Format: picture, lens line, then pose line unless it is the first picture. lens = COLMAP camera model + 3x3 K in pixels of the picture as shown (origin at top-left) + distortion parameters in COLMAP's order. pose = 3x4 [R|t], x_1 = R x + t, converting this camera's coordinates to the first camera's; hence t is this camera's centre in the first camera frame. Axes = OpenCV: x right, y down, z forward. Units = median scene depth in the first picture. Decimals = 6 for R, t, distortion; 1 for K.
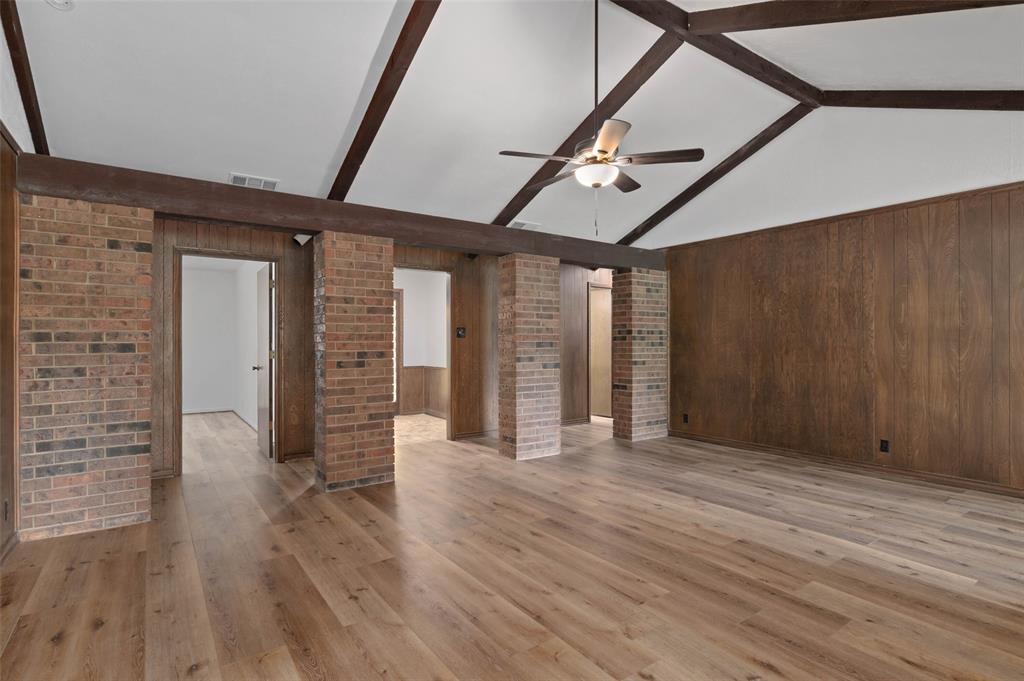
lens RADIAL K [[508.5, 0, 497.3], [0, 508.5, 337.9], [0, 0, 1]] dist [-0.003982, -0.000535]
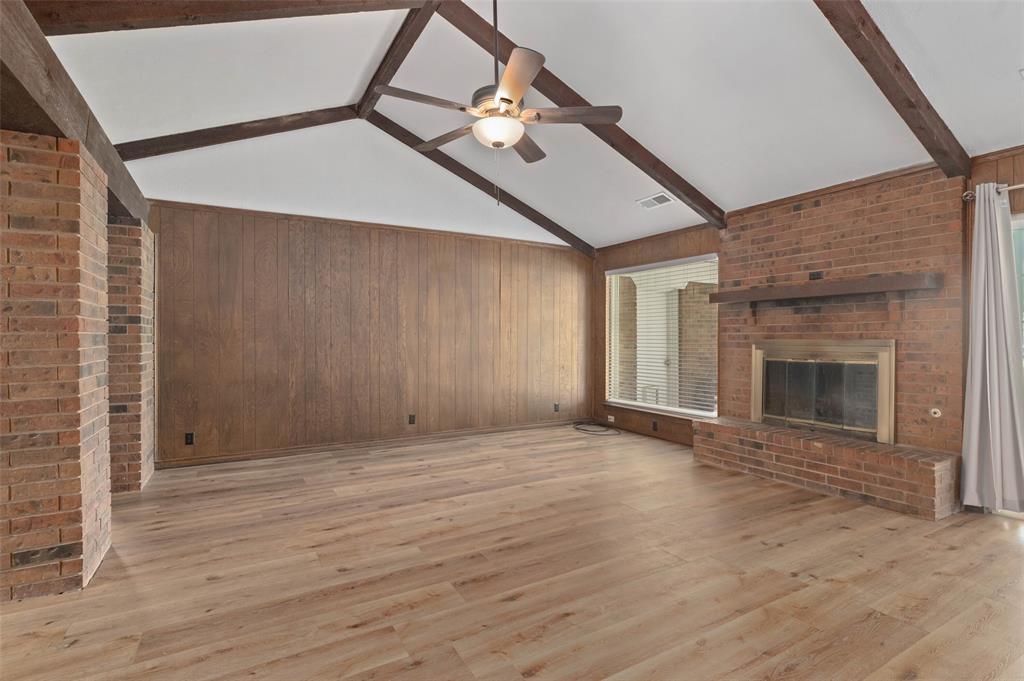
lens RADIAL K [[508.5, 0, 497.3], [0, 508.5, 337.9], [0, 0, 1]] dist [-0.003982, -0.000535]
pose [[0.070871, -0.000395, 0.997485, -0.509618], [-0.007776, 0.999969, 0.000948, 0.010404], [-0.997455, -0.007824, 0.070866, 0.760638]]
